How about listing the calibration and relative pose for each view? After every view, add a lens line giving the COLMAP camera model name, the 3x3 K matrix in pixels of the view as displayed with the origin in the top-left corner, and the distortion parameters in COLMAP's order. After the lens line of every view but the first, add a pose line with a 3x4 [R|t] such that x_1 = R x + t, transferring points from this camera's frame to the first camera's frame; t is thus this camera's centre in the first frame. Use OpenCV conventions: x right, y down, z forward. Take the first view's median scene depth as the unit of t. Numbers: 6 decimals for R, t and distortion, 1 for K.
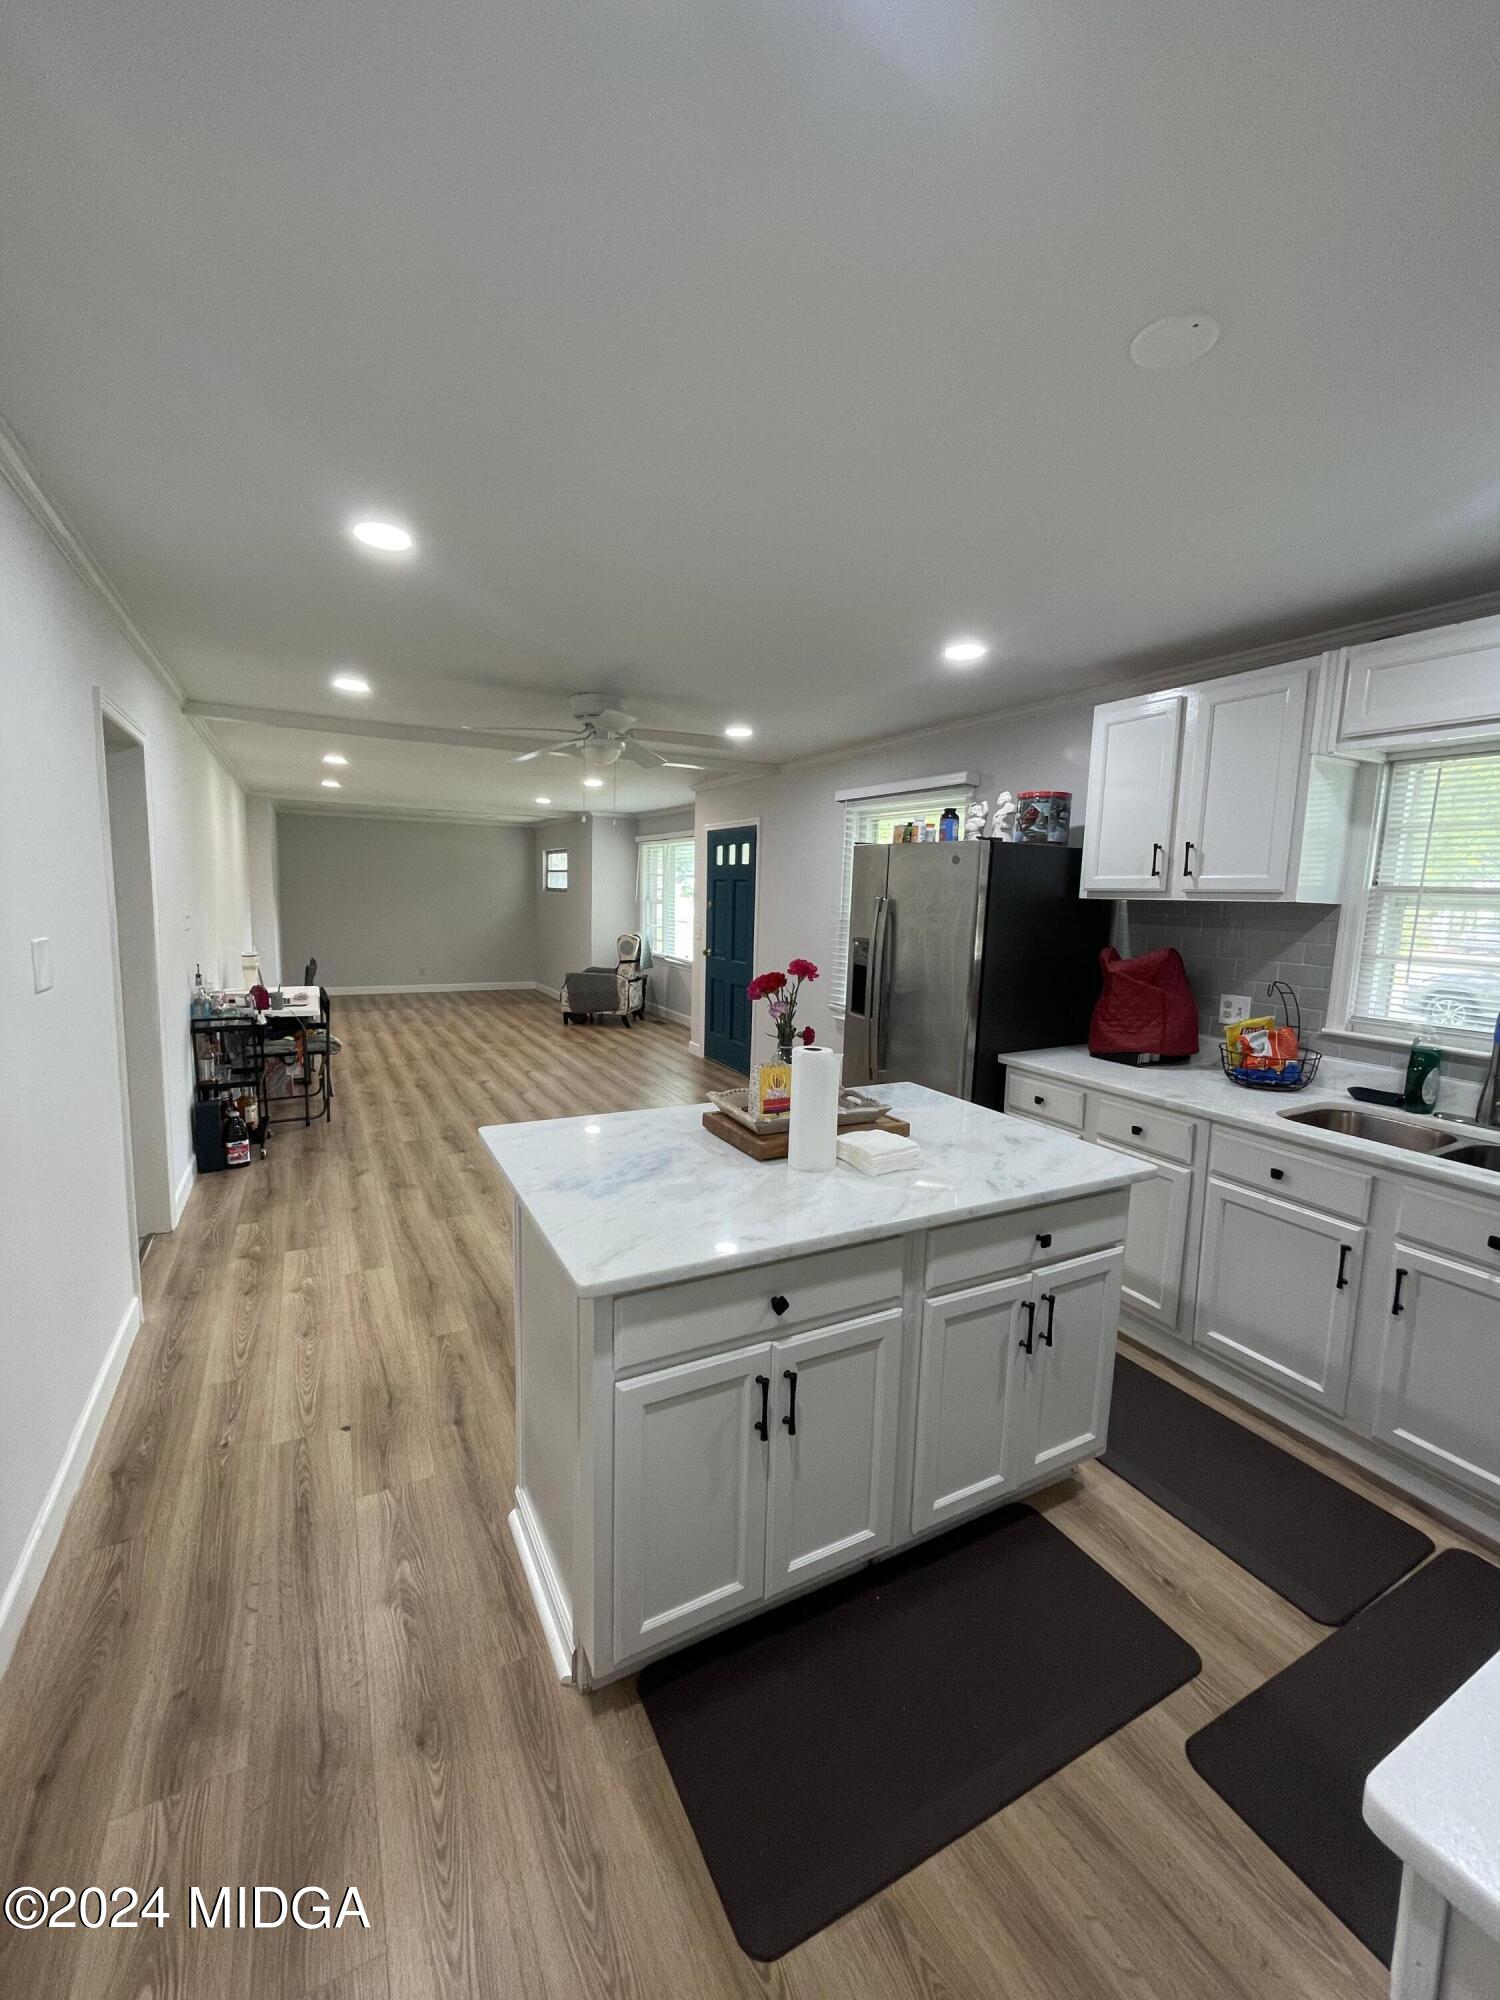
lens RADIAL K [[812.6, 0, 742.0], [0, 812.6, 994.8], [0, 0, 1]] dist [-0.002315, -0.000367]
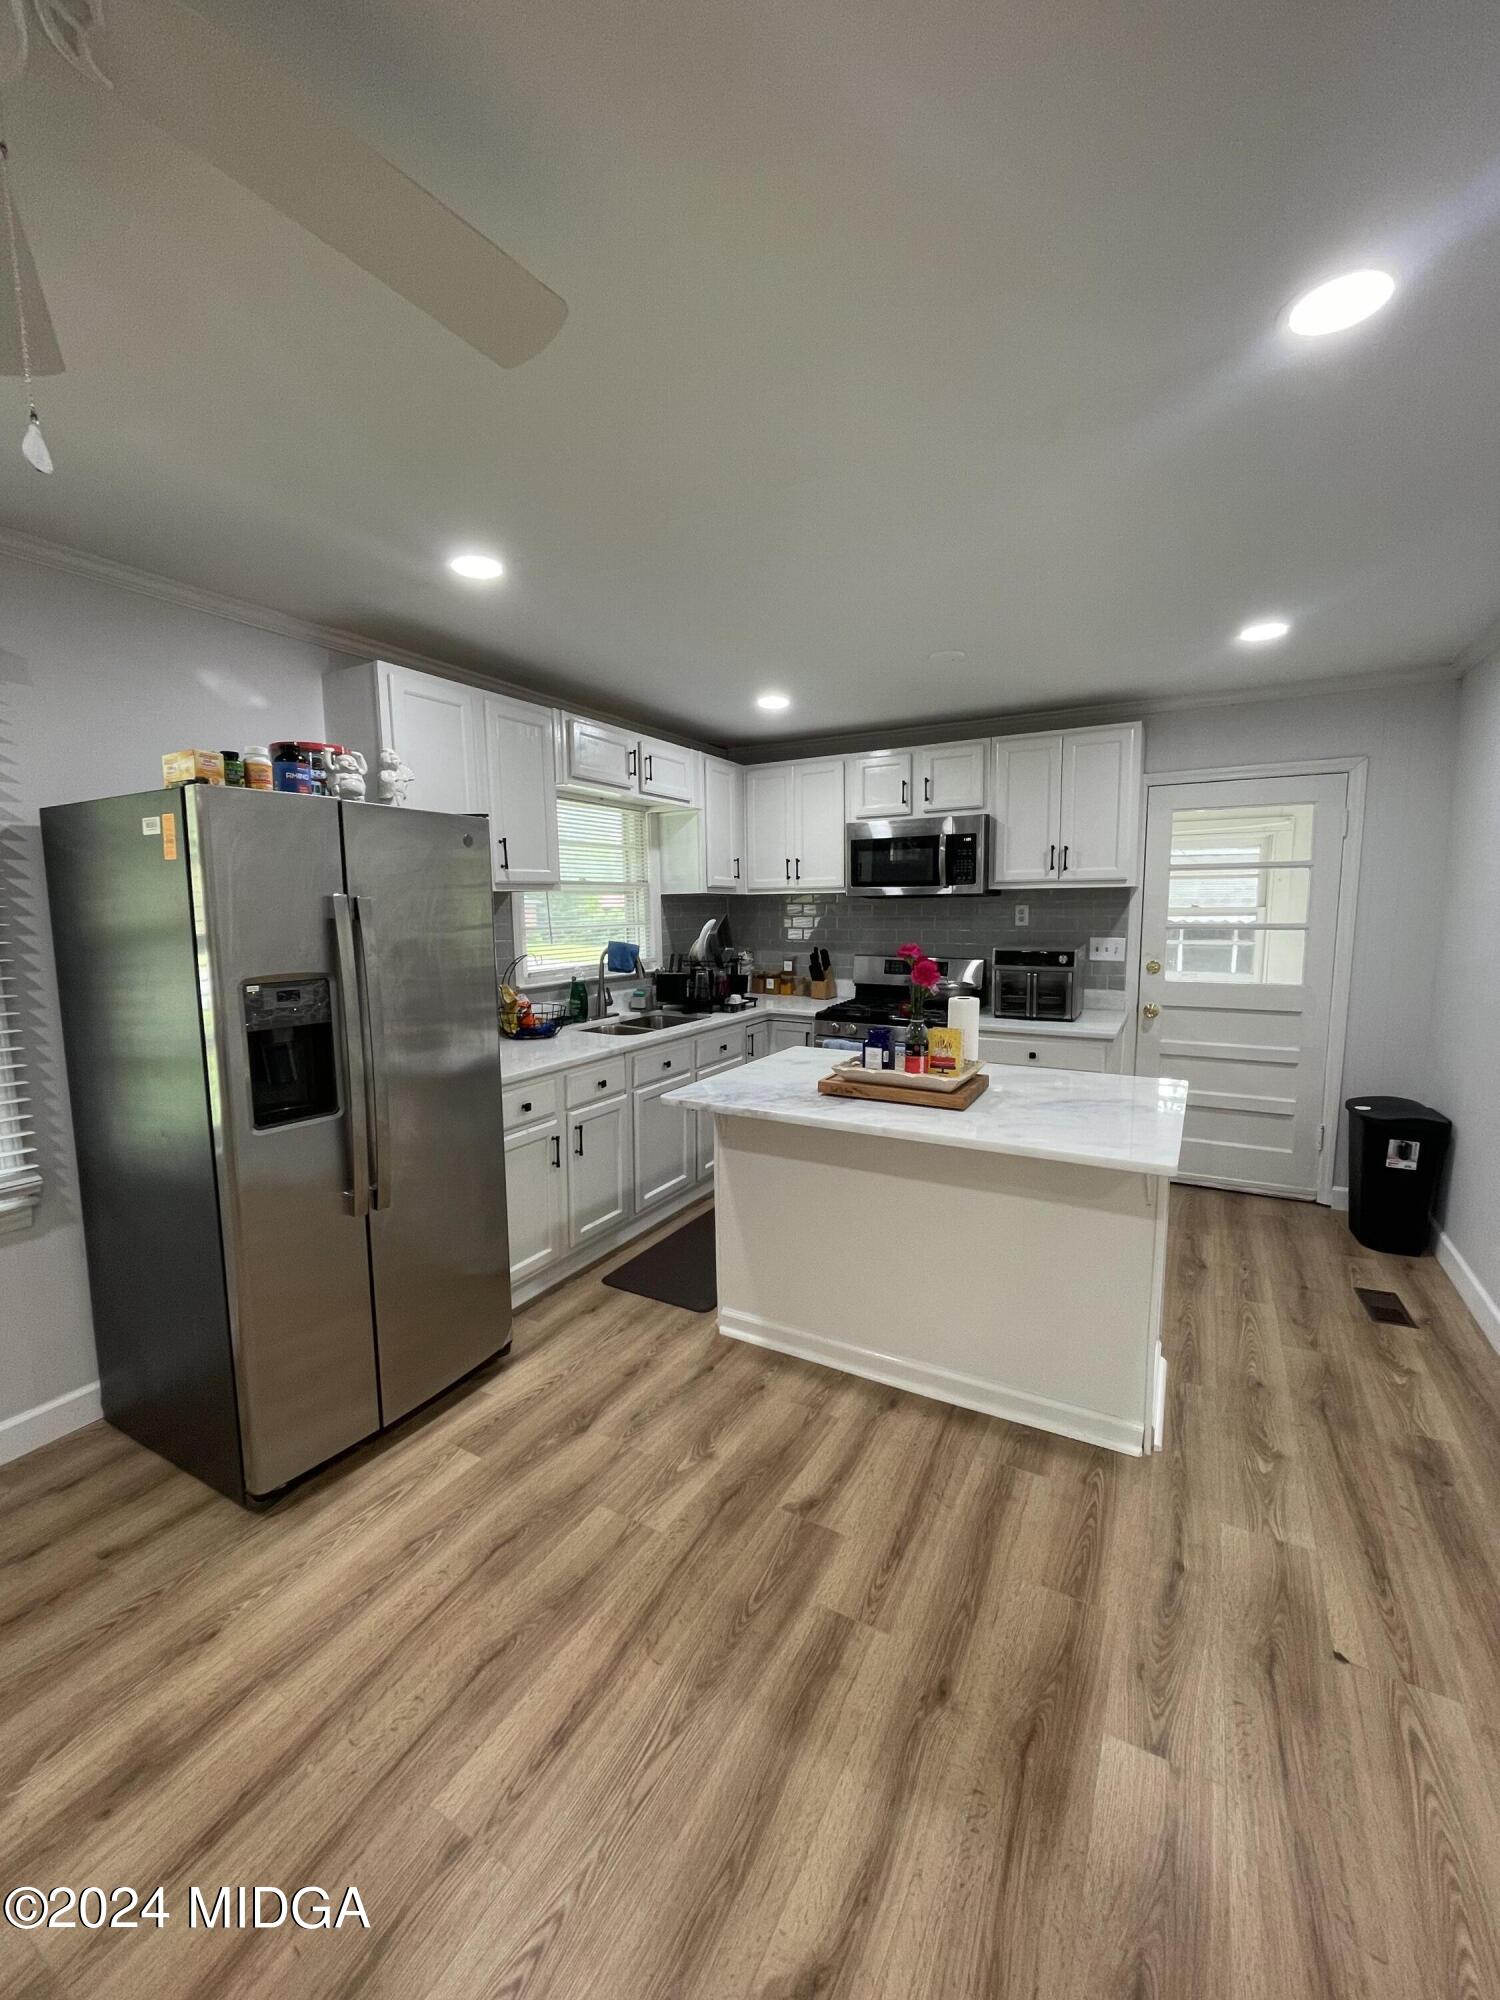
lens RADIAL K [[812.7, 0, 744.9], [0, 812.7, 1002.7], [0, 0, 1]] dist [-0.001365, -0.000478]
pose [[-0.544098, -0.123640, 0.829862, -0.743374], [0.096730, 0.973244, 0.208423, -0.222789], [-0.833427, 0.193675, -0.517580, 1.738410]]
